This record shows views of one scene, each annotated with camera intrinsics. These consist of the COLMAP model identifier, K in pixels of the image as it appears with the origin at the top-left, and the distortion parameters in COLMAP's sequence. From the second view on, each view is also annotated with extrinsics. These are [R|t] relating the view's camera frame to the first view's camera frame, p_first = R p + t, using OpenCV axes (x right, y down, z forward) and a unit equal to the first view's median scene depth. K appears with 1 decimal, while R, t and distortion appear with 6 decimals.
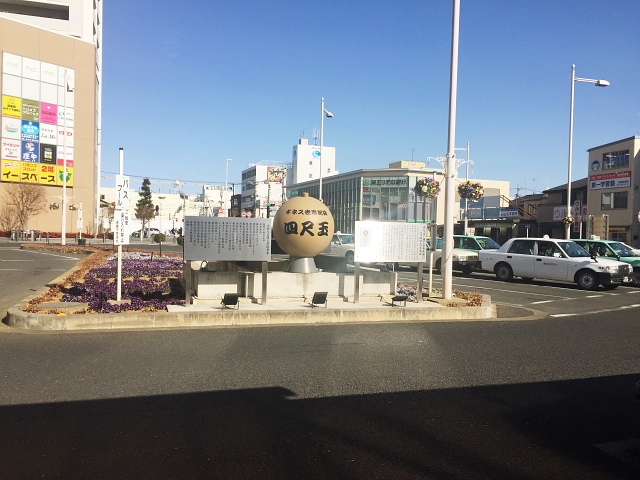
lens RADIAL K [[549.8, 0, 319.7], [0, 549.8, 240.4], [0, 0, 1]] dist [0.005535, 0.002262]
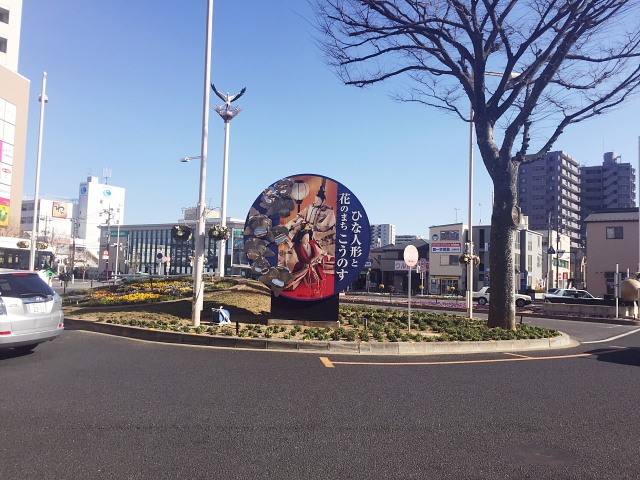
lens RADIAL K [[549.8, 0, 320.2], [0, 549.8, 240.0], [0, 0, 1]] dist [0.005535, 0.002262]
pose [[0.810696, 0.044591, 0.583767, -0.566174], [-0.007151, 0.997775, -0.066284, -0.016045], [-0.585423, 0.049562, 0.809211, -0.079505]]
